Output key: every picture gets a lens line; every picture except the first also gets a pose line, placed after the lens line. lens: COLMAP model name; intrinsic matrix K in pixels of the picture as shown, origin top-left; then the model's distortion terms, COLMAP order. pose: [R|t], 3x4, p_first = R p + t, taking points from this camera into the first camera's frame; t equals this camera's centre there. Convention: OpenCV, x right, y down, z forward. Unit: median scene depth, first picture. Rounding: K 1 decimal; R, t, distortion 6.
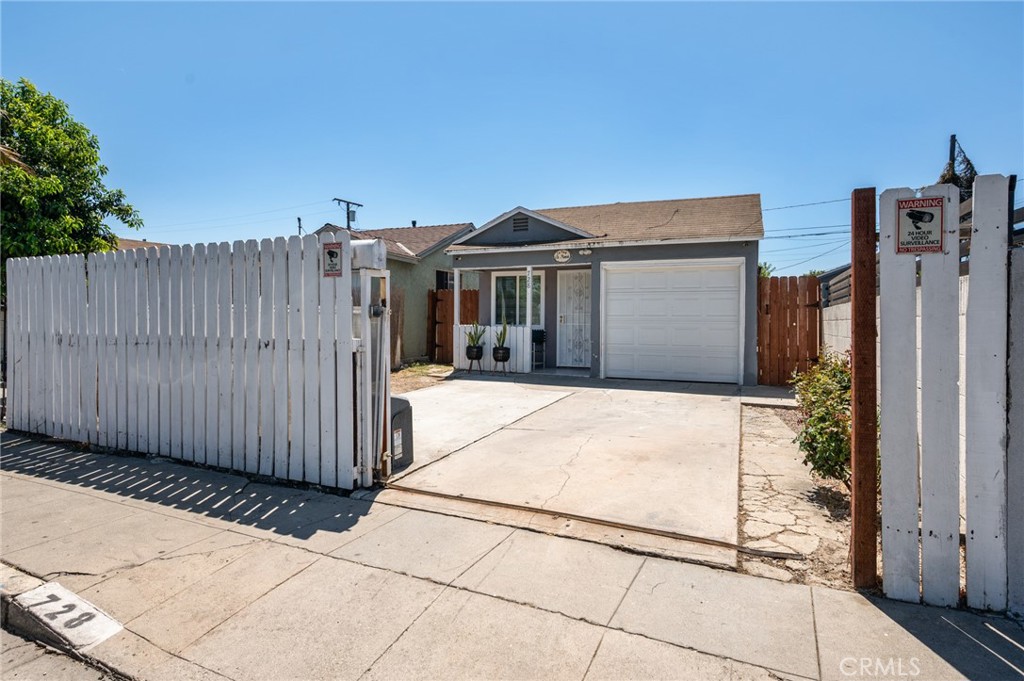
lens RADIAL K [[544.0, 0, 516.3], [0, 544.0, 336.1], [0, 0, 1]] dist [-0.004133, -0.000406]
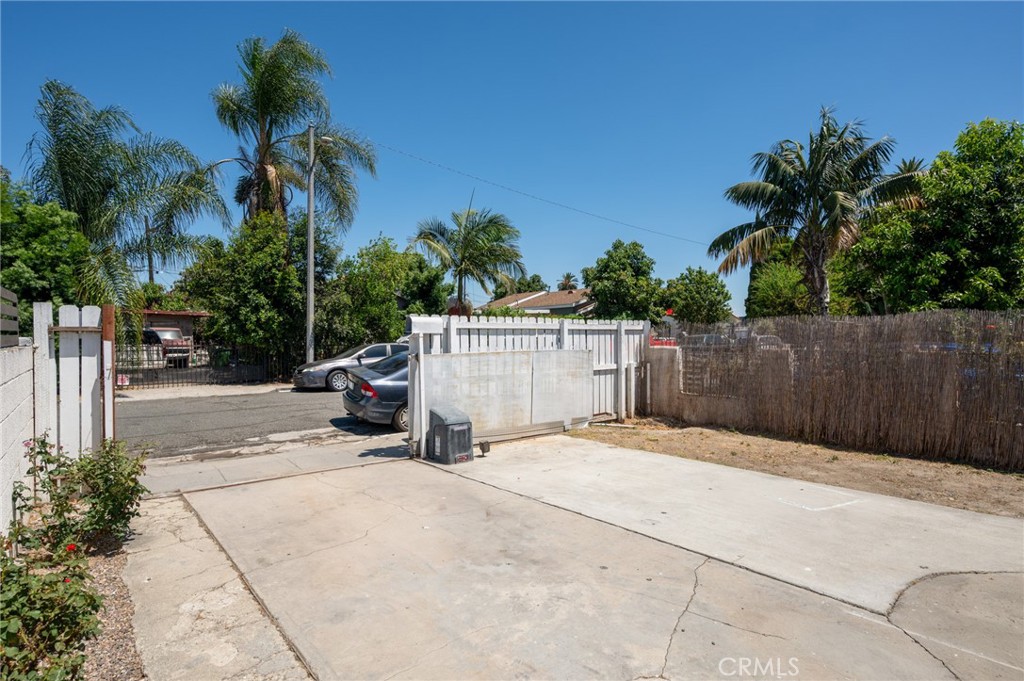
lens RADIAL K [[507.8, 0, 518.2], [0, 507.8, 341.0], [0, 0, 1]] dist [0.002566, 0.000259]
pose [[-0.442026, 0.002339, -0.896999, 0.389694], [-0.030676, 0.999372, 0.017723, -0.050103], [0.896478, 0.035351, -0.441677, 0.745828]]
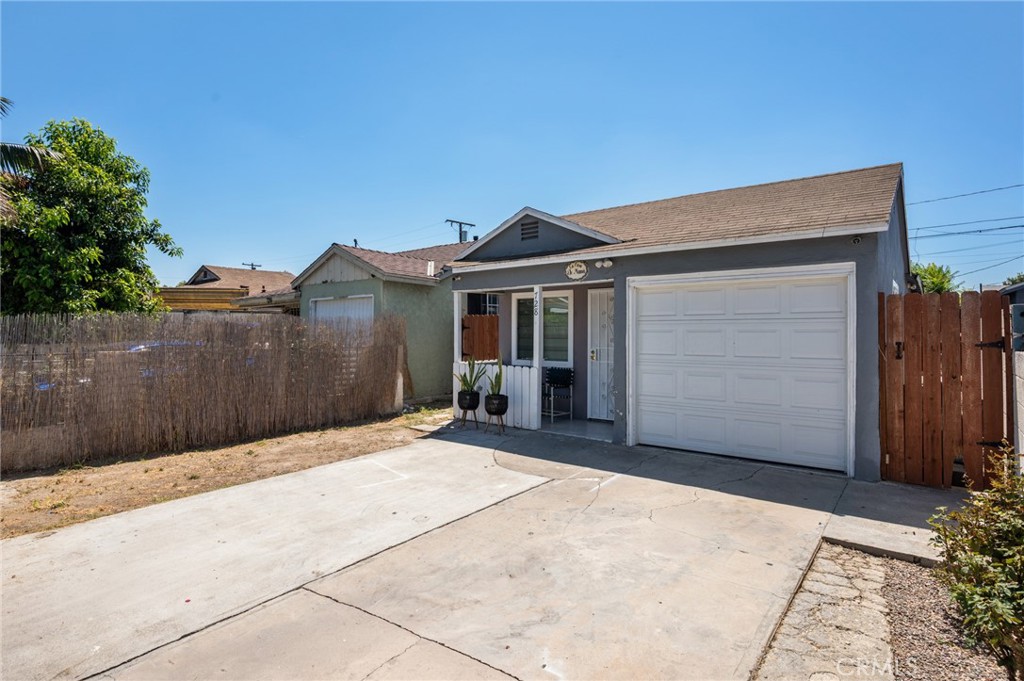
lens RADIAL K [[530.4, 0, 512.0], [0, 530.4, 340.5], [0, 0, 1]] dist [0.000726, -0.000150]
pose [[0.963588, -0.001445, -0.267386, 0.184373], [-0.003035, 0.999862, -0.016343, -0.041927], [0.267373, 0.016559, 0.963451, 0.295186]]
